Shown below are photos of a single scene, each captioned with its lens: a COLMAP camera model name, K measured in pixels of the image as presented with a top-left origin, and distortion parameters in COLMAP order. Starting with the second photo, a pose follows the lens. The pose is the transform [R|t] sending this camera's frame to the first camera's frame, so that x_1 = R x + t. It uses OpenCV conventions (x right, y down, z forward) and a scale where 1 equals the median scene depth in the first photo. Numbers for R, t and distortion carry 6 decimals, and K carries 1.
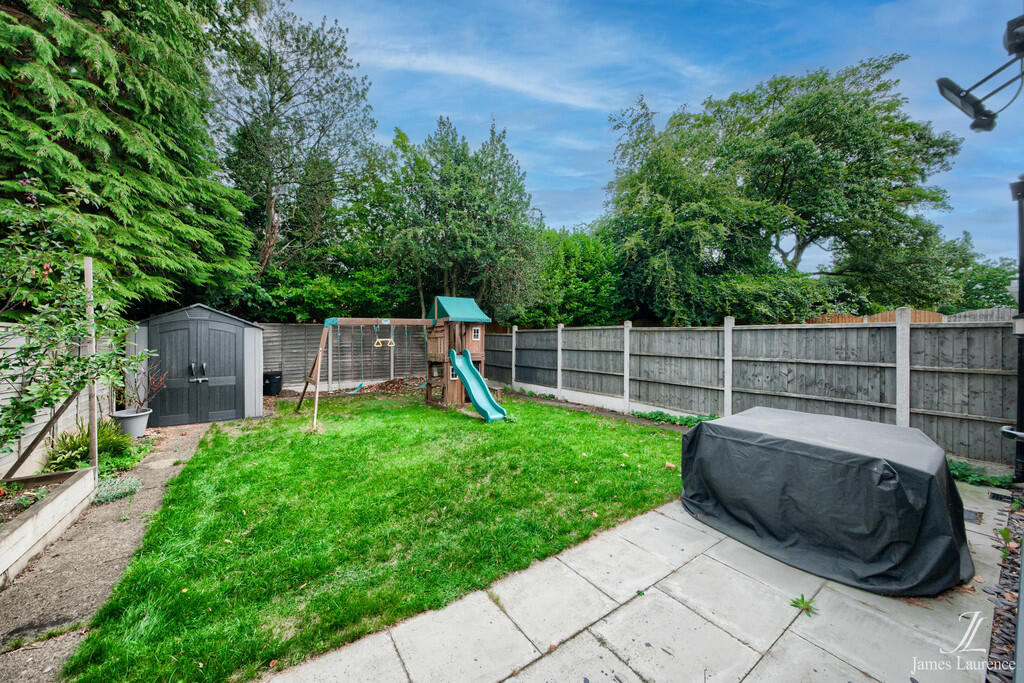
lens RADIAL K [[359.1, 0, 510.0], [0, 359.1, 331.9], [0, 0, 1]] dist [-0.014554, 0.000149]
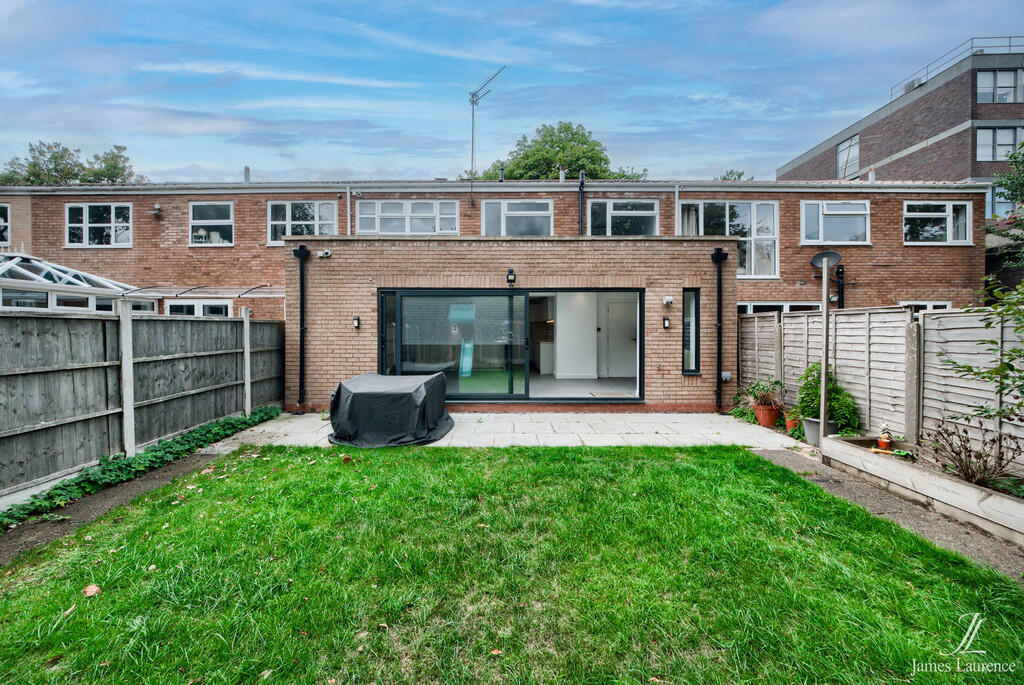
lens RADIAL K [[359.1, 0, 510.0], [0, 359.1, 332.9], [0, 0, 1]] dist [-0.014554, 0.000149]
pose [[-0.819867, -0.009392, 0.572478, -0.319953], [-0.004080, 0.999936, 0.010562, 0.009345], [-0.572540, 0.006324, -0.819852, 1.043892]]
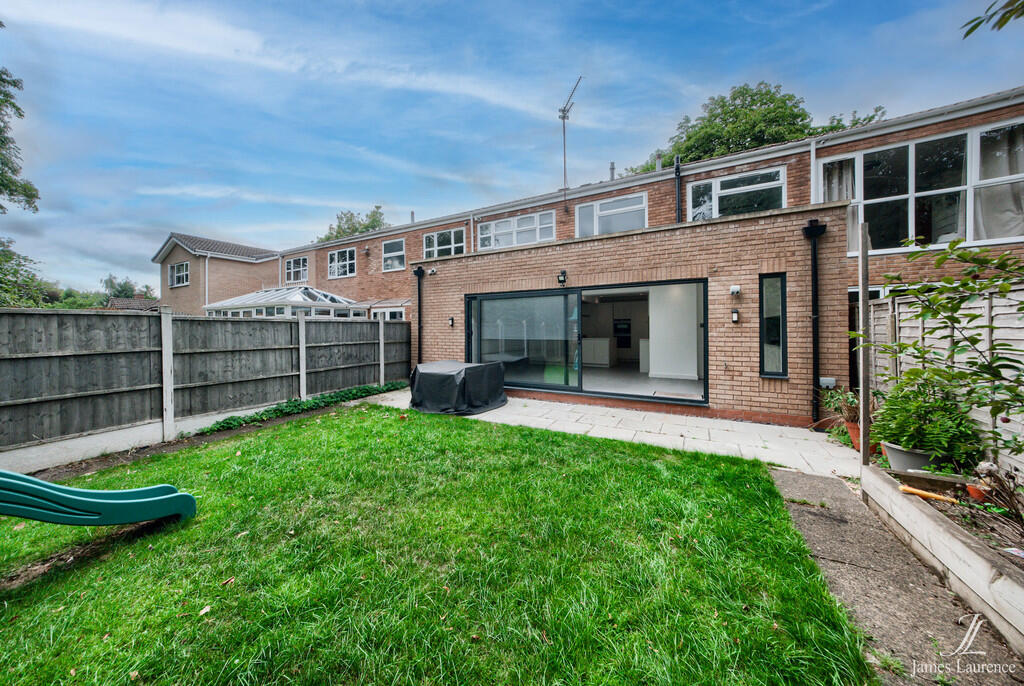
lens RADIAL K [[350.0, 0, 509.2], [0, 350.0, 326.6], [0, 0, 1]] dist [0.001244, 0.000075]
pose [[-0.430533, 0.005708, 0.902557, -0.653534], [0.004180, 0.999982, -0.004330, 0.017225], [-0.902565, 0.001908, -0.430549, 0.815960]]
